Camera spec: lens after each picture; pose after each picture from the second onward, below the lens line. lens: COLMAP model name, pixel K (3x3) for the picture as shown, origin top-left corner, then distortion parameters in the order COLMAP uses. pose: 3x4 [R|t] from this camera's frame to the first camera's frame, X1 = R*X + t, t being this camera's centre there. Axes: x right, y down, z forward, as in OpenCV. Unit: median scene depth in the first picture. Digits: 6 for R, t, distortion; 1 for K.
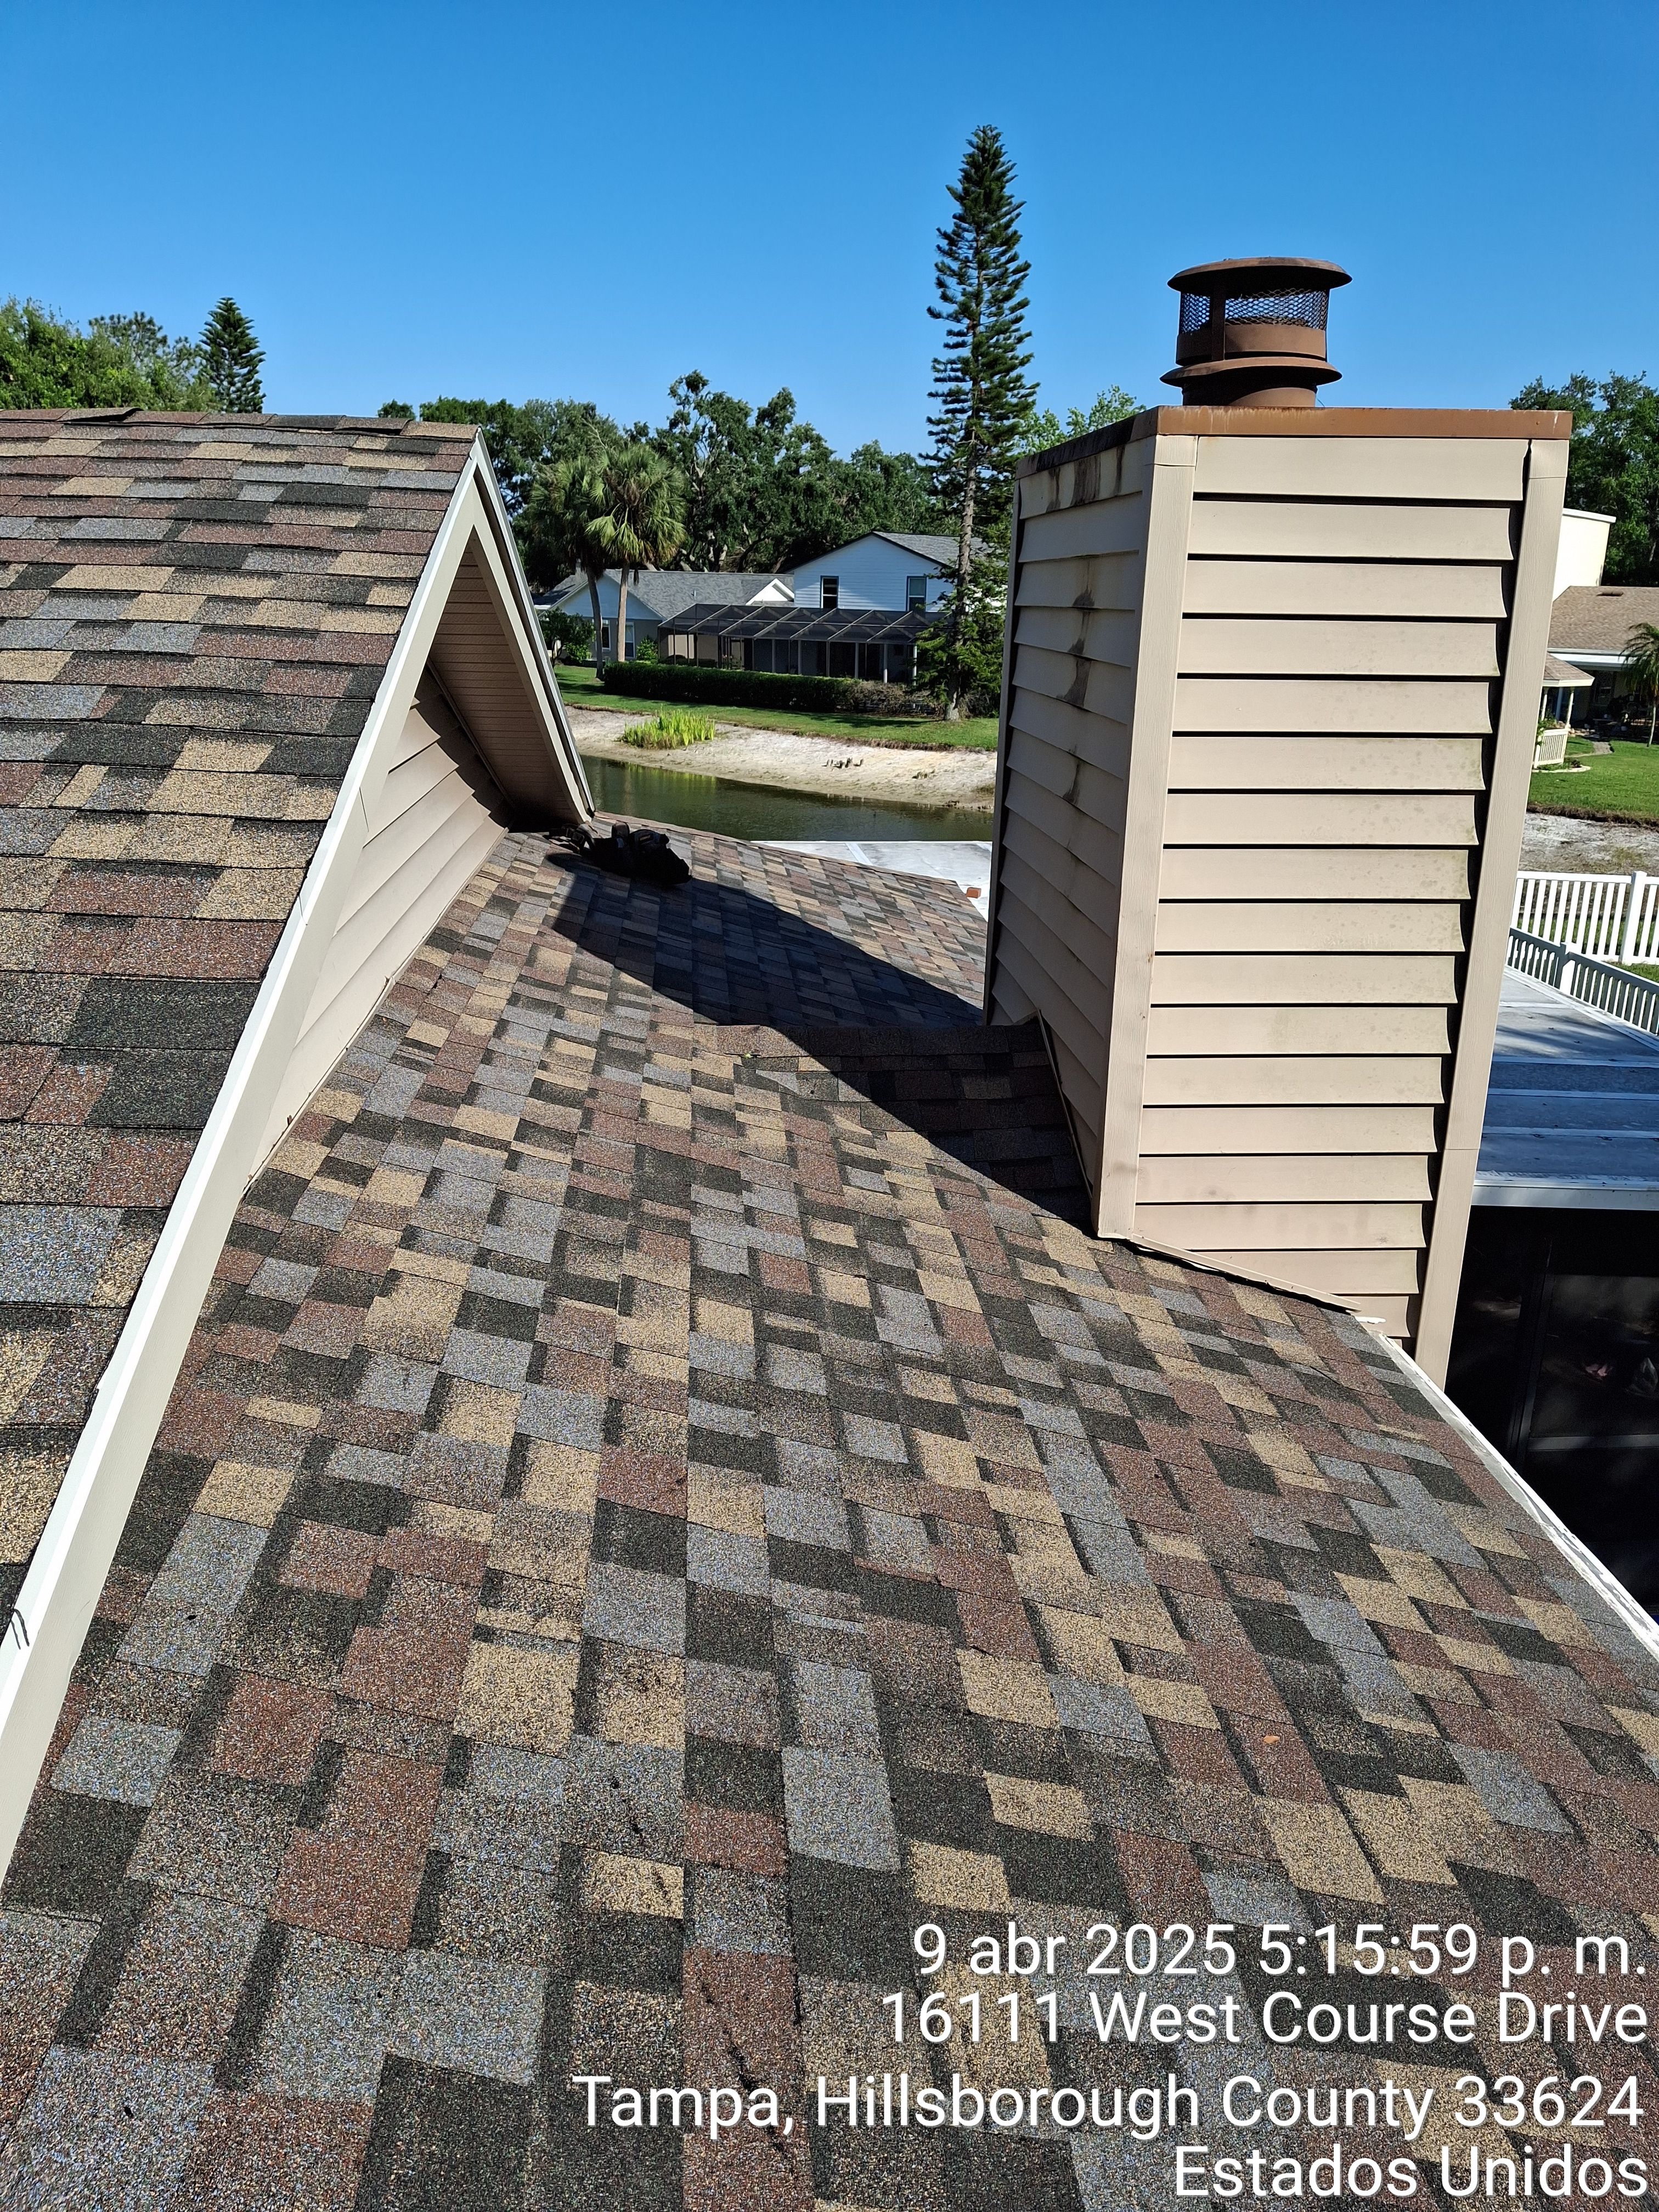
lens RADIAL K [[1684.5, 0, 829.5], [0, 1684.5, 1106.0], [0, 0, 1]] dist [-0.007058, -0.004043]
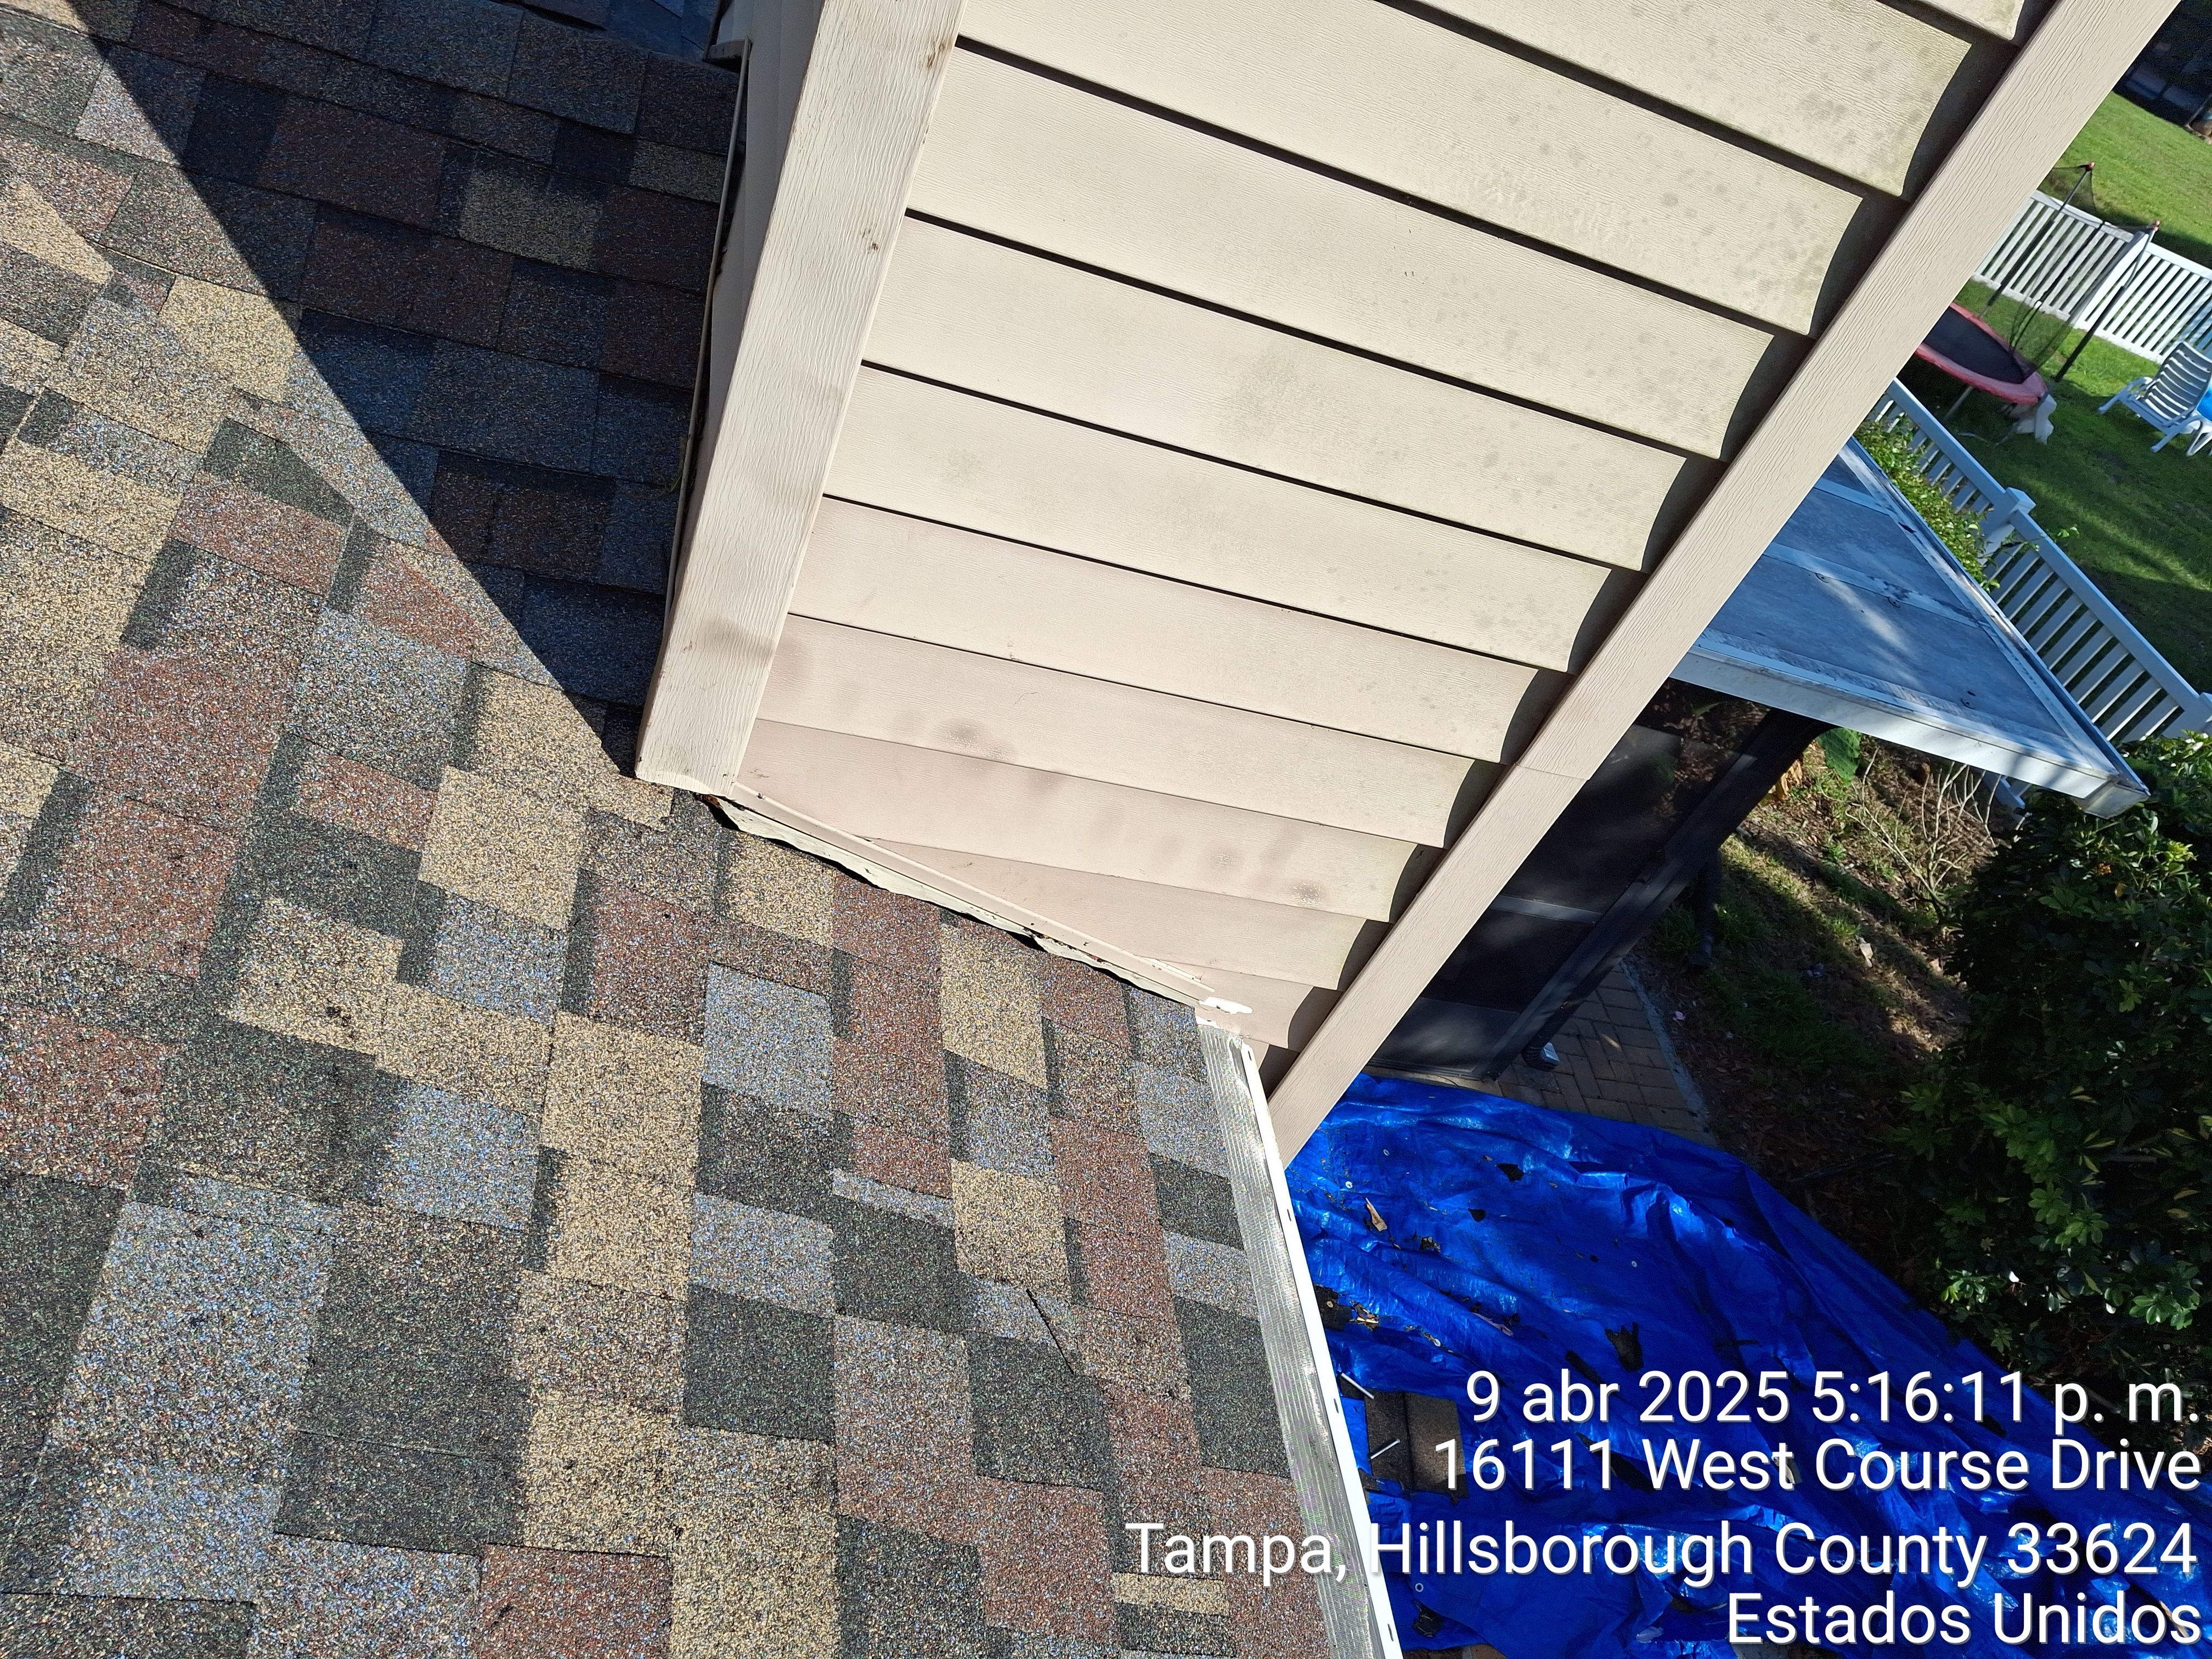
lens RADIAL K [[1528.1, 0, 1106.0], [0, 1528.1, 829.5], [0, 0, 1]] dist [-0.005991, -0.004938]
pose [[0.936632, 0.212907, 0.278194, 0.166635], [-0.317935, 0.850088, 0.419843, -0.090073], [-0.147101, -0.481686, 0.863910, 0.683614]]
